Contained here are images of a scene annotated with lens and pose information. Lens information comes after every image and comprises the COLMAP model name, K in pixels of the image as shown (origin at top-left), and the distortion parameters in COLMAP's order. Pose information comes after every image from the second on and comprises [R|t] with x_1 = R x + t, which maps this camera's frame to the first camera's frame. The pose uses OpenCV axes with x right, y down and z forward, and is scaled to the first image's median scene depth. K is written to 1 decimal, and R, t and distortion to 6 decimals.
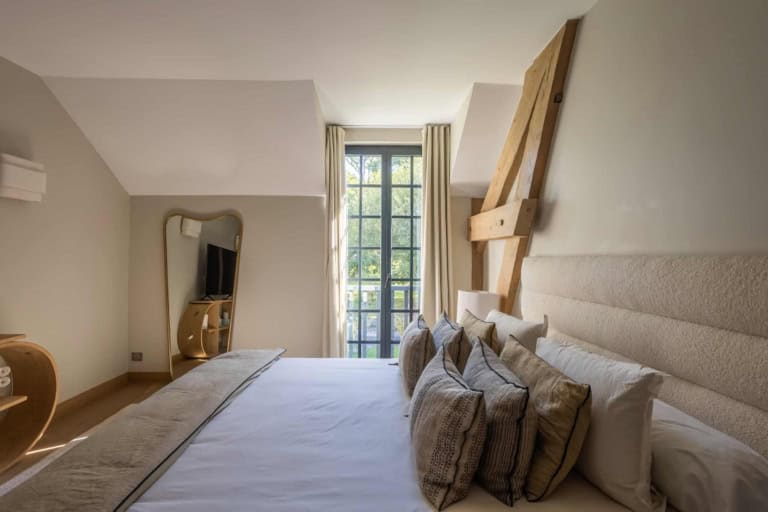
lens RADIAL K [[373.2, 0, 376.1], [0, 373.2, 255.4], [0, 0, 1]] dist [-0.057842, 0.033130]
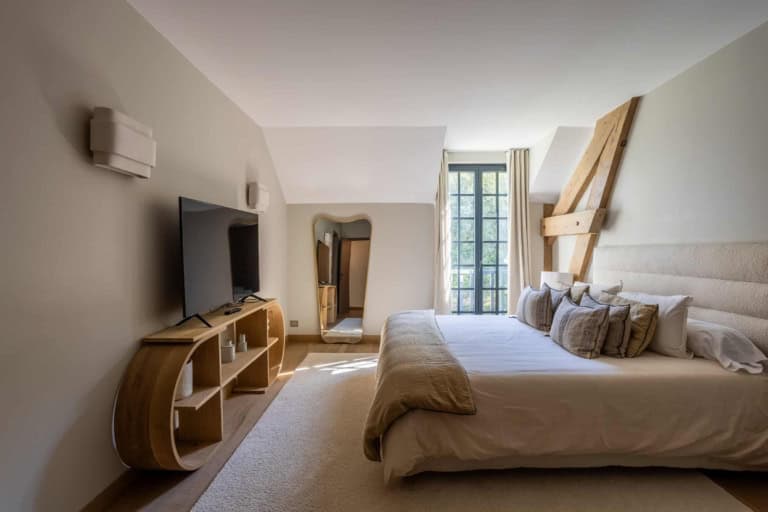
lens RADIAL K [[373.2, 0, 376.1], [0, 373.2, 255.4], [0, 0, 1]] dist [-0.057842, 0.033130]
pose [[0.998584, -0.008054, -0.052582, -0.368632], [0.008988, 0.999805, 0.017562, 0.003889], [0.052431, -0.018010, 0.998462, -0.473359]]
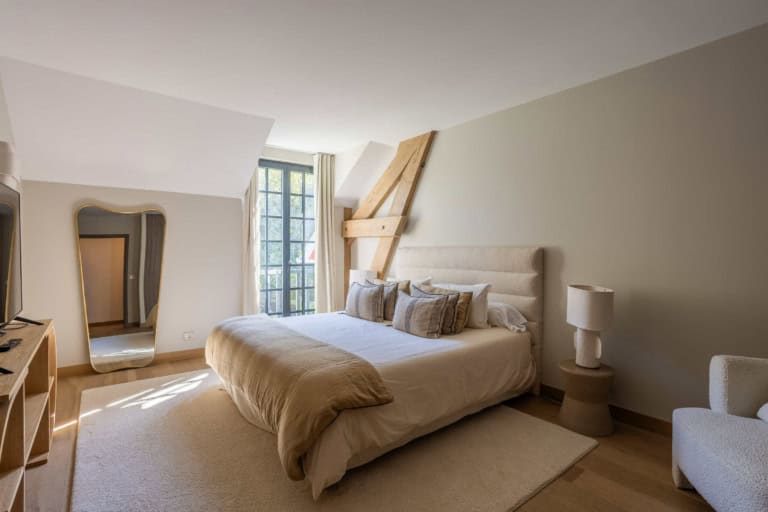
lens RADIAL K [[383.6, 0, 384.0], [0, 383.6, 256.0], [0, 0, 1]] dist [-0.059775, 0.037158]
pose [[0.803133, -0.012871, 0.595660, -0.683260], [-0.001338, 0.999725, 0.023406, -0.000226], [-0.595798, -0.019596, 0.802895, -0.392602]]
